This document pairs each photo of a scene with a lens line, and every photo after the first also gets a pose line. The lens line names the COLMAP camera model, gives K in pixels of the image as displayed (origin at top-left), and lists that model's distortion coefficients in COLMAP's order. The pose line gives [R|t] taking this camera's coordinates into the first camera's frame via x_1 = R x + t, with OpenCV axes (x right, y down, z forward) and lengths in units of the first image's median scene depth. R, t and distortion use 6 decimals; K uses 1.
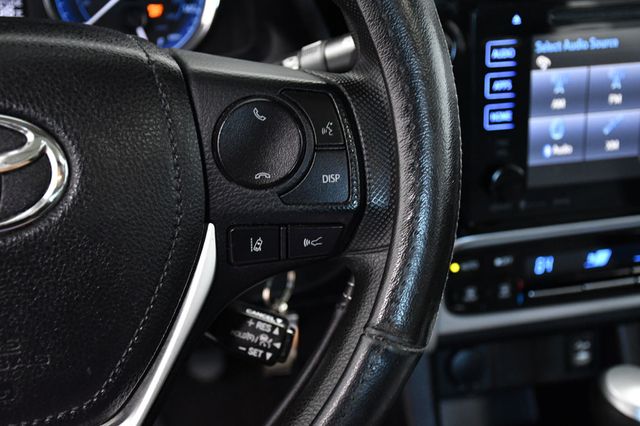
lens RADIAL K [[1048.9, 0, 320.0], [0, 1048.9, 213.0], [0, 0, 1]] dist [0.180360, 0.020820]
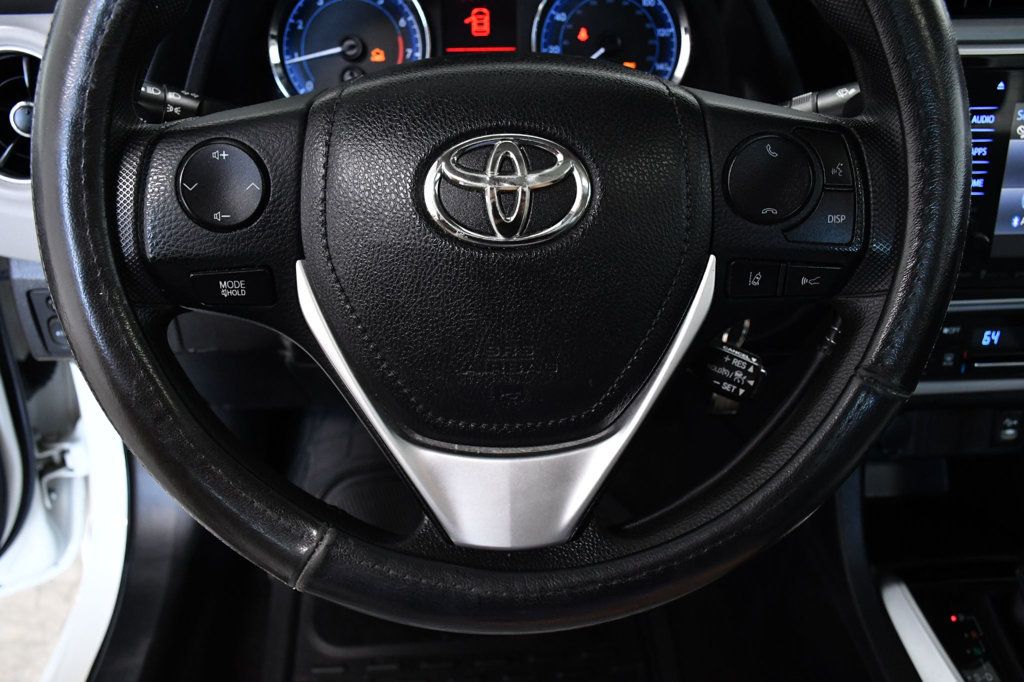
lens RADIAL K [[963.7, 0, 512.0], [0, 963.7, 341.0], [0, 0, 1]] dist [-0.018315, 0.008226]
pose [[0.981487, 0.084361, -0.171952, -0.126293], [-0.075328, 0.995447, 0.058411, 0.053293], [0.176096, -0.044377, 0.983372, 0.030903]]
